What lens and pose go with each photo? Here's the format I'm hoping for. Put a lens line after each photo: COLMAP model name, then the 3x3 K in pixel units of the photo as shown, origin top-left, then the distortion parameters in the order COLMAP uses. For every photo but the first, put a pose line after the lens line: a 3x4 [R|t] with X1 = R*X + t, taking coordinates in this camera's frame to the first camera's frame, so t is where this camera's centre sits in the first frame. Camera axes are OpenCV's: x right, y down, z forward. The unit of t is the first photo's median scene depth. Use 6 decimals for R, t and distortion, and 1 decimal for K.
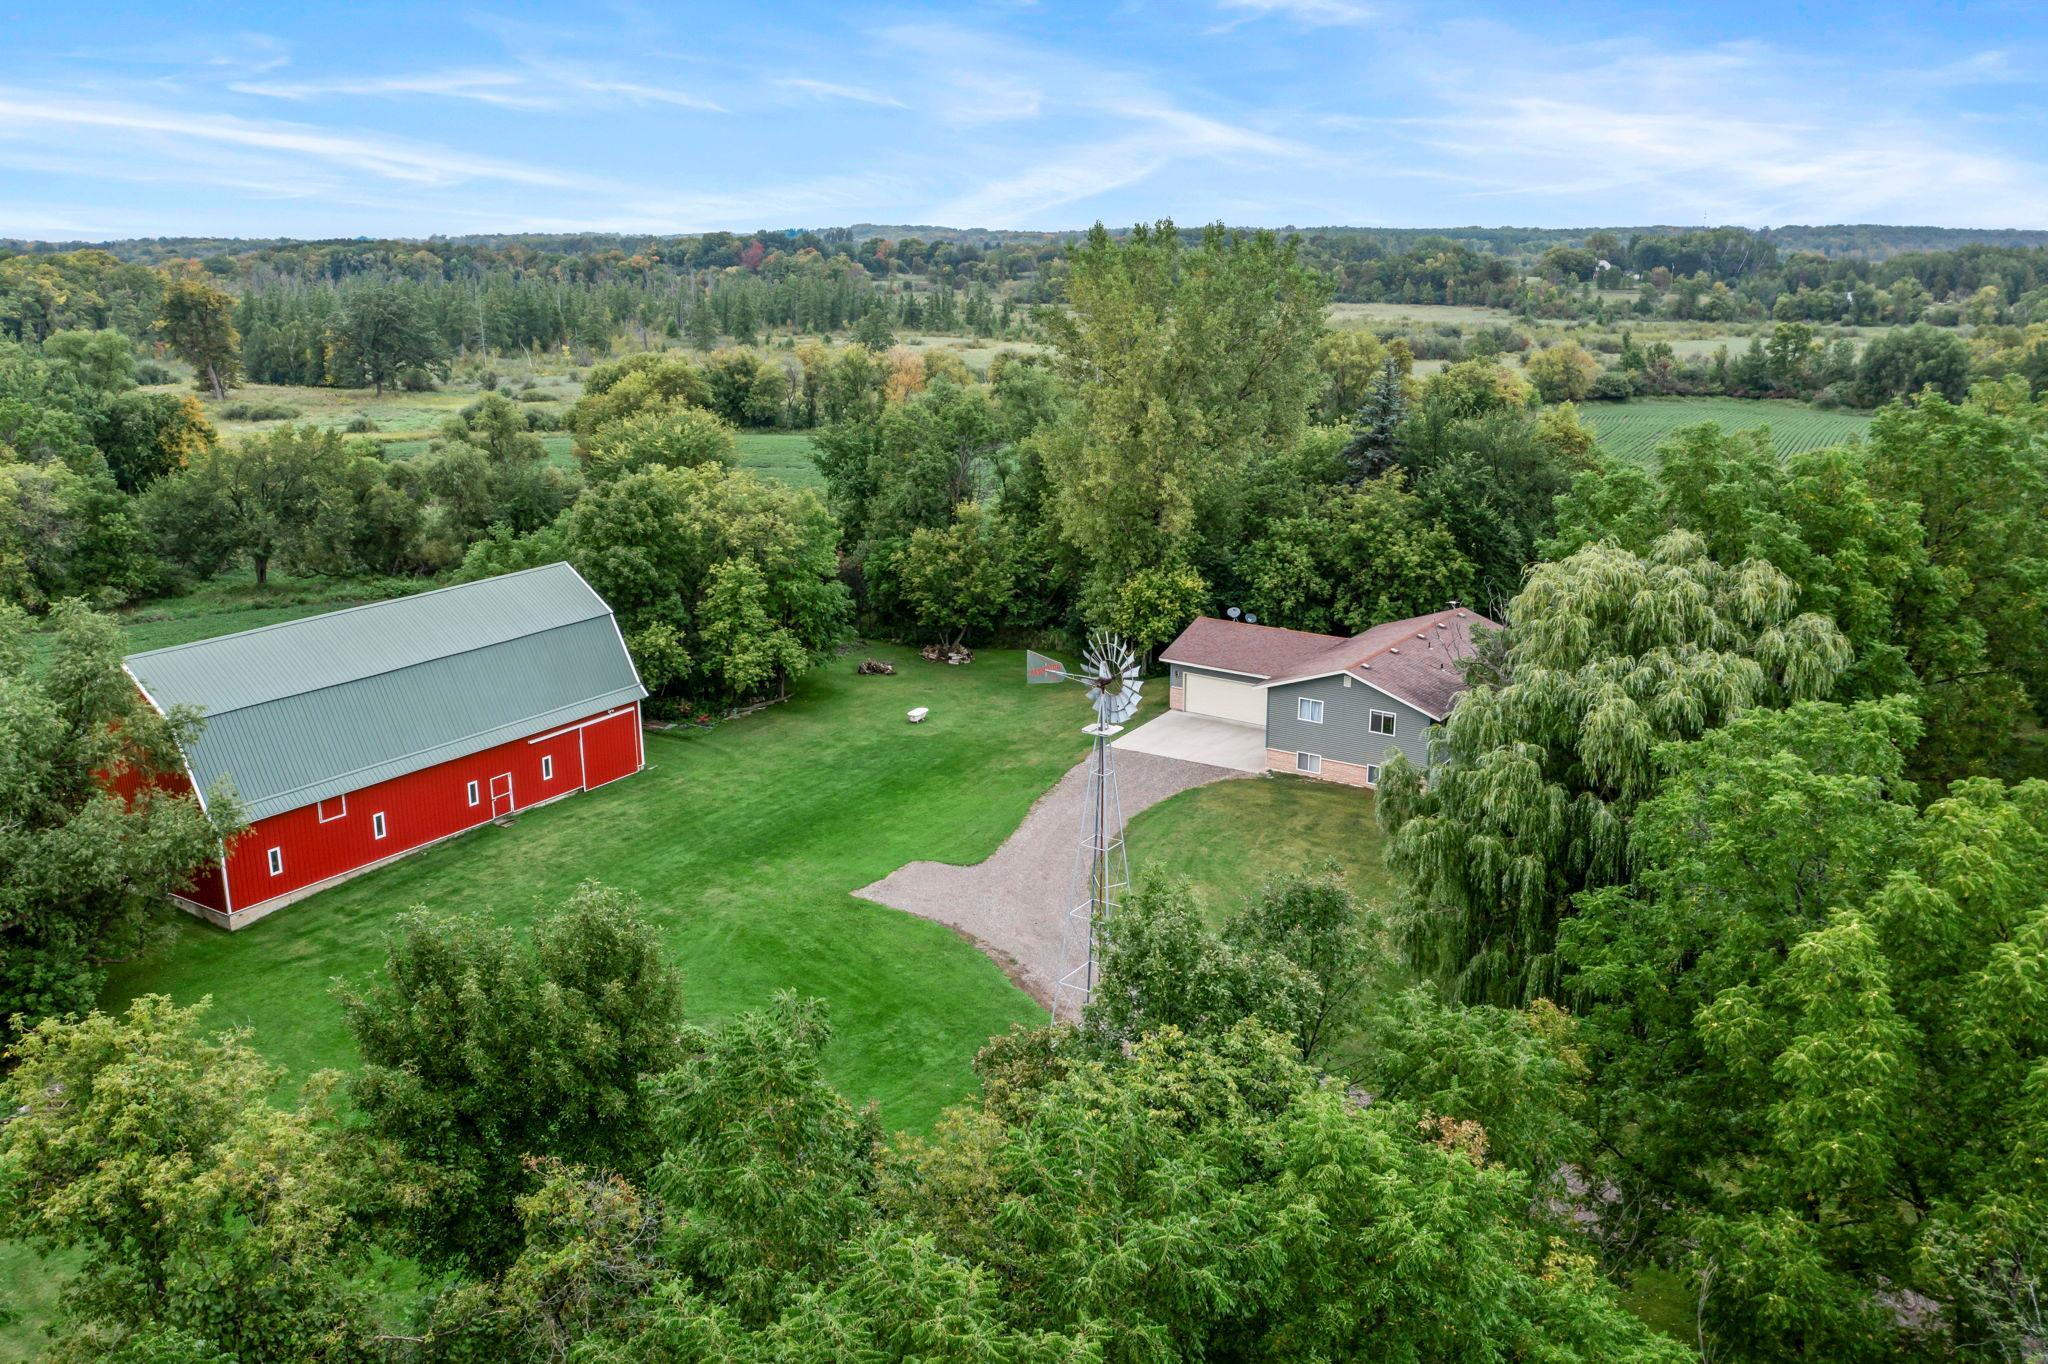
lens RADIAL K [[1545.3, 0, 1042.2], [0, 1545.3, 729.4], [0, 0, 1]] dist [-0.015293, 0.001339]
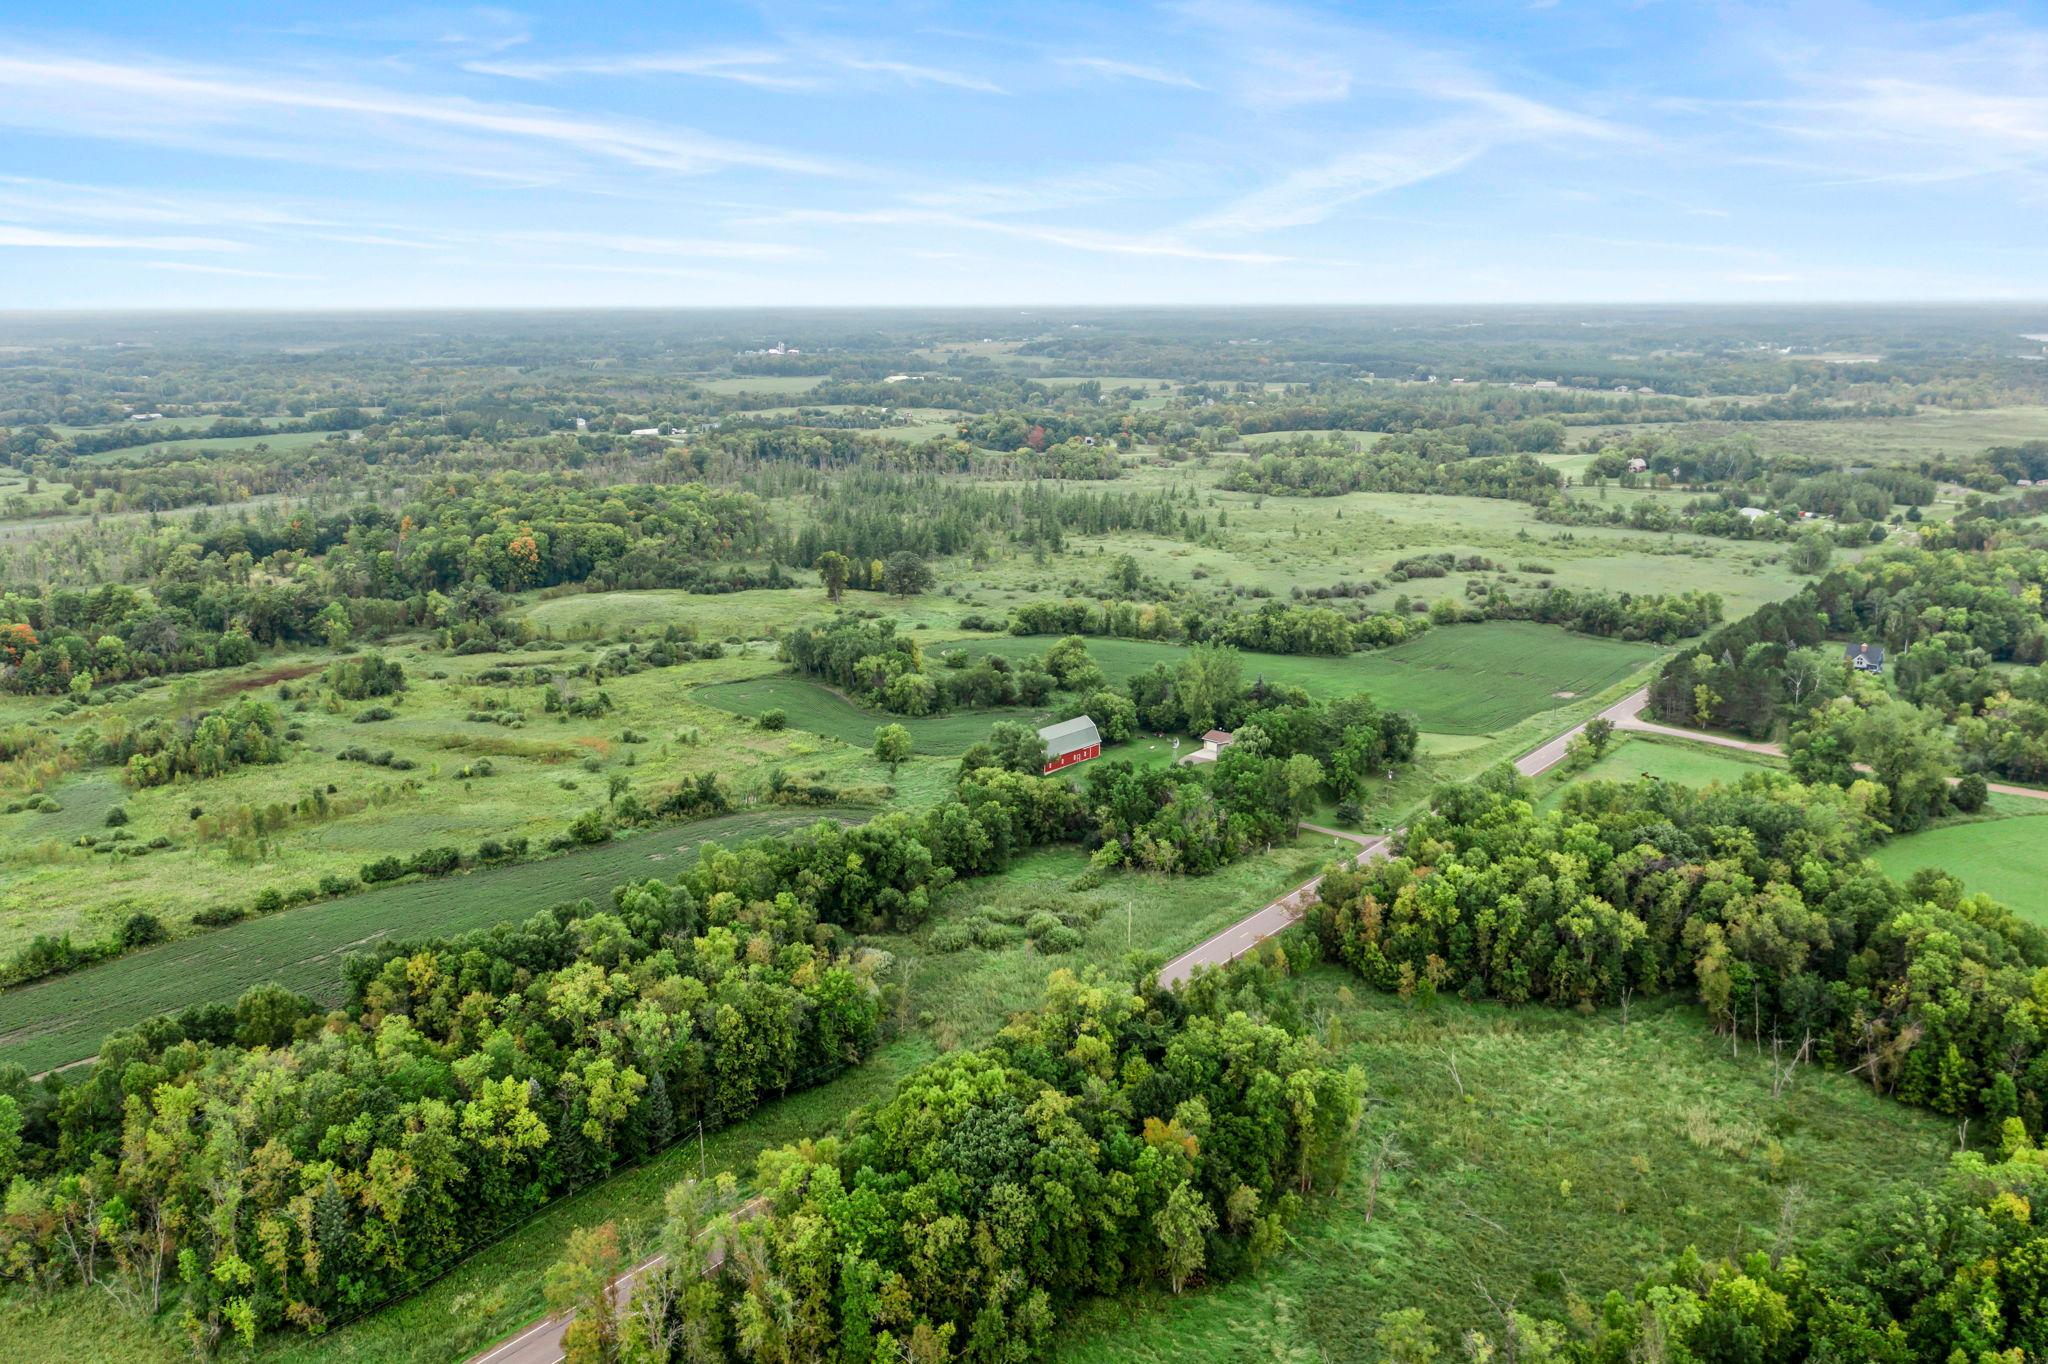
lens RADIAL K [[1545.3, 0, 1042.2], [0, 1545.3, 729.4], [0, 0, 1]] dist [-0.015293, 0.001339]
pose [[0.989647, 0.036123, -0.138900, 0.251412], [-0.041373, 0.998527, -0.035097, 0.119204], [0.137428, 0.040480, 0.989684, -3.889237]]
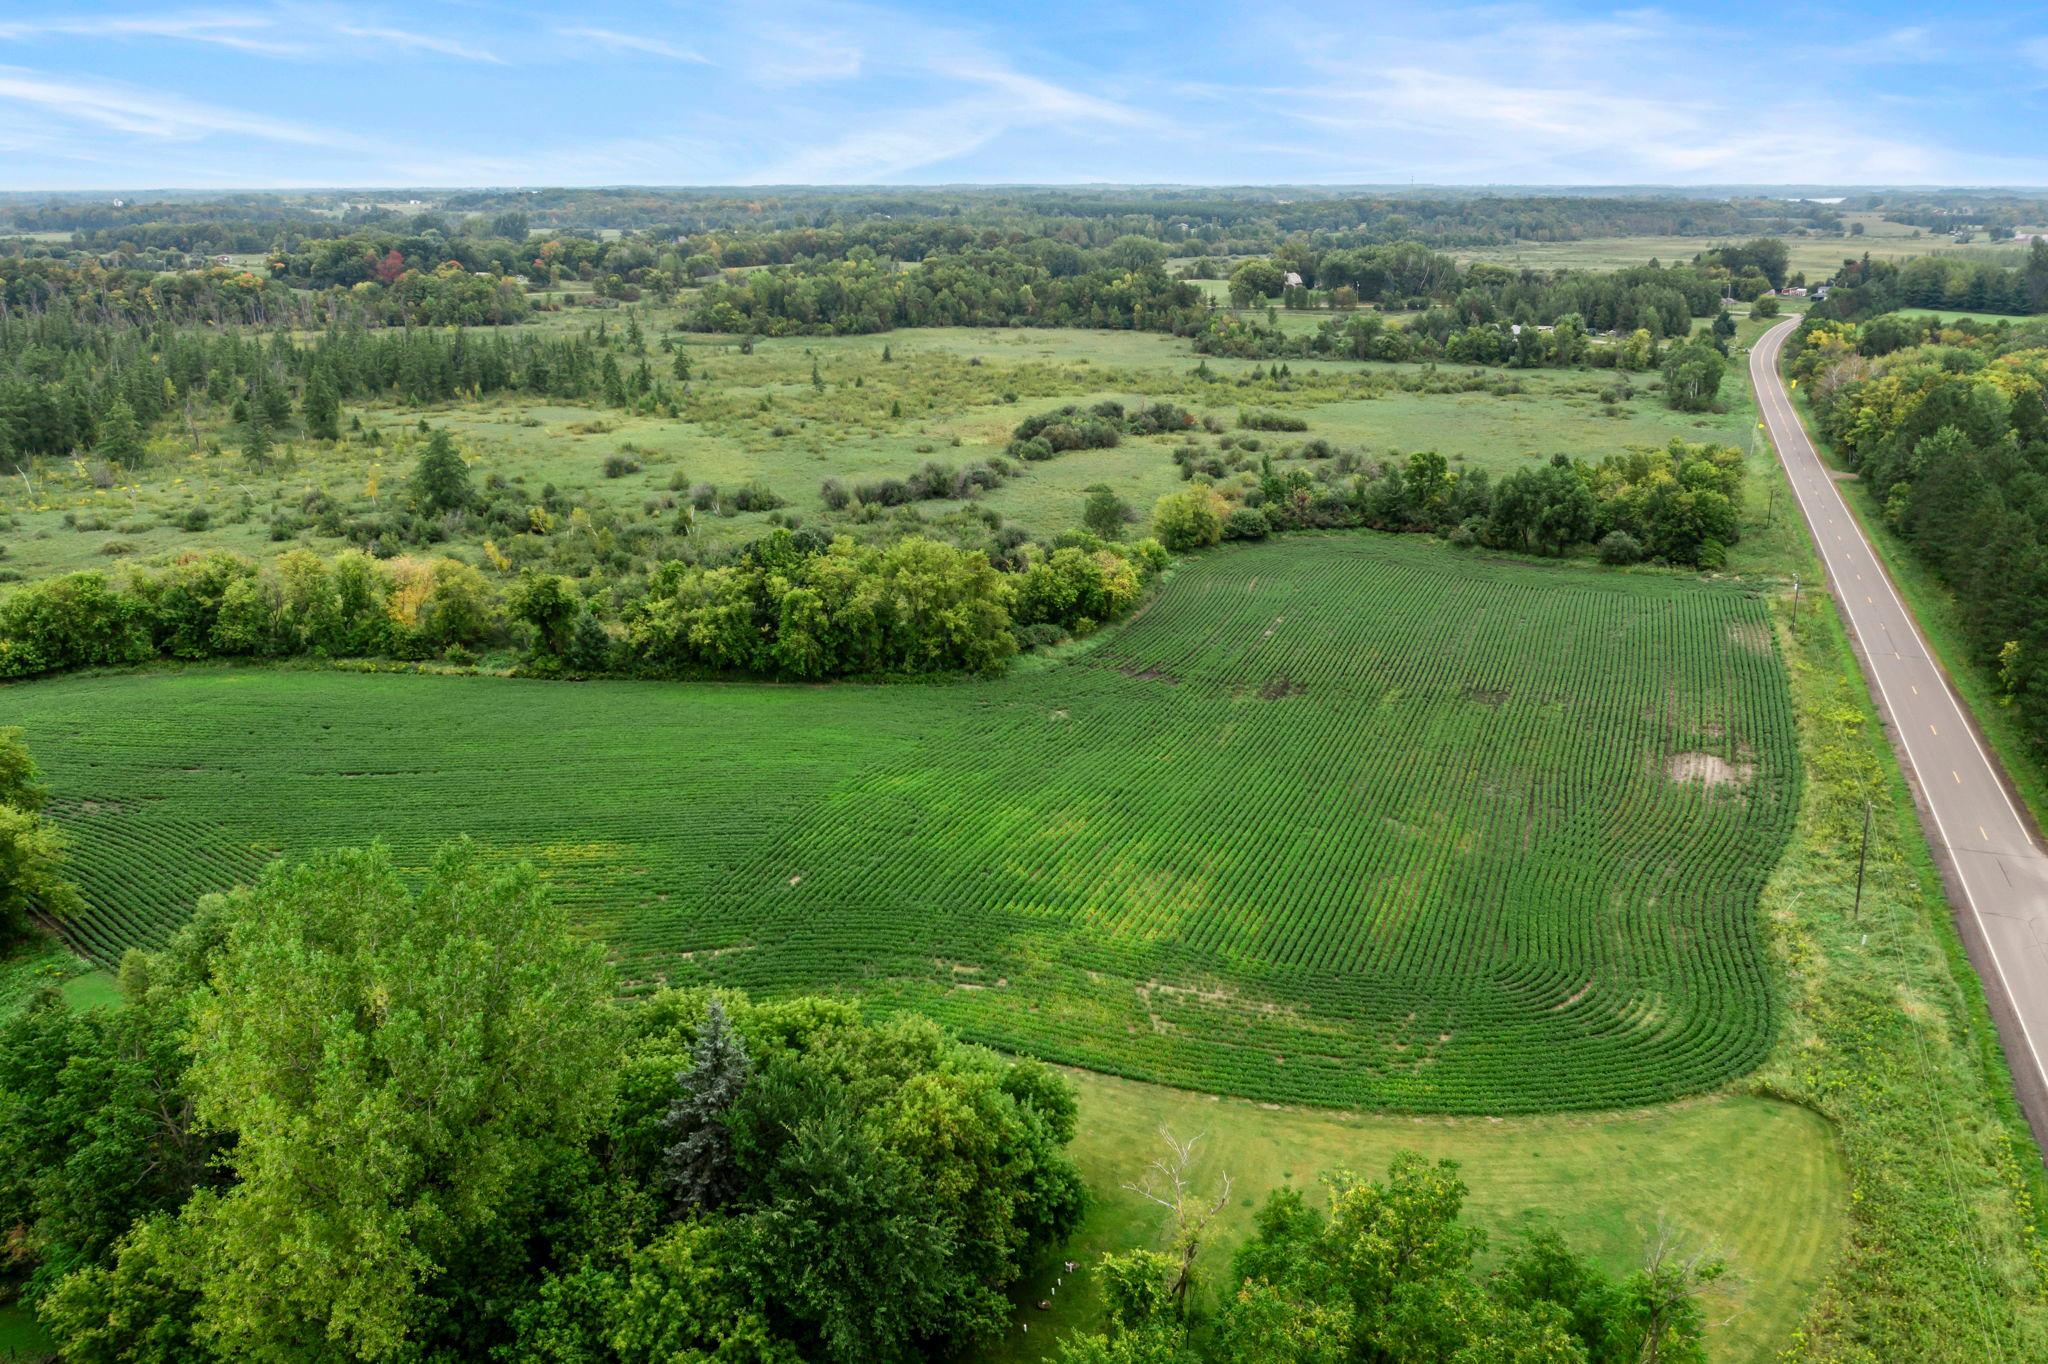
lens RADIAL K [[1569.1, 0, 1090.1], [0, 1569.1, 722.7], [0, 0, 1]] dist [-0.013884, 0.001721]
pose [[0.981435, -0.060267, 0.182079, 0.304175], [0.056295, 0.998052, 0.026907, -0.429620], [-0.183346, -0.016157, 0.982916, 0.253241]]
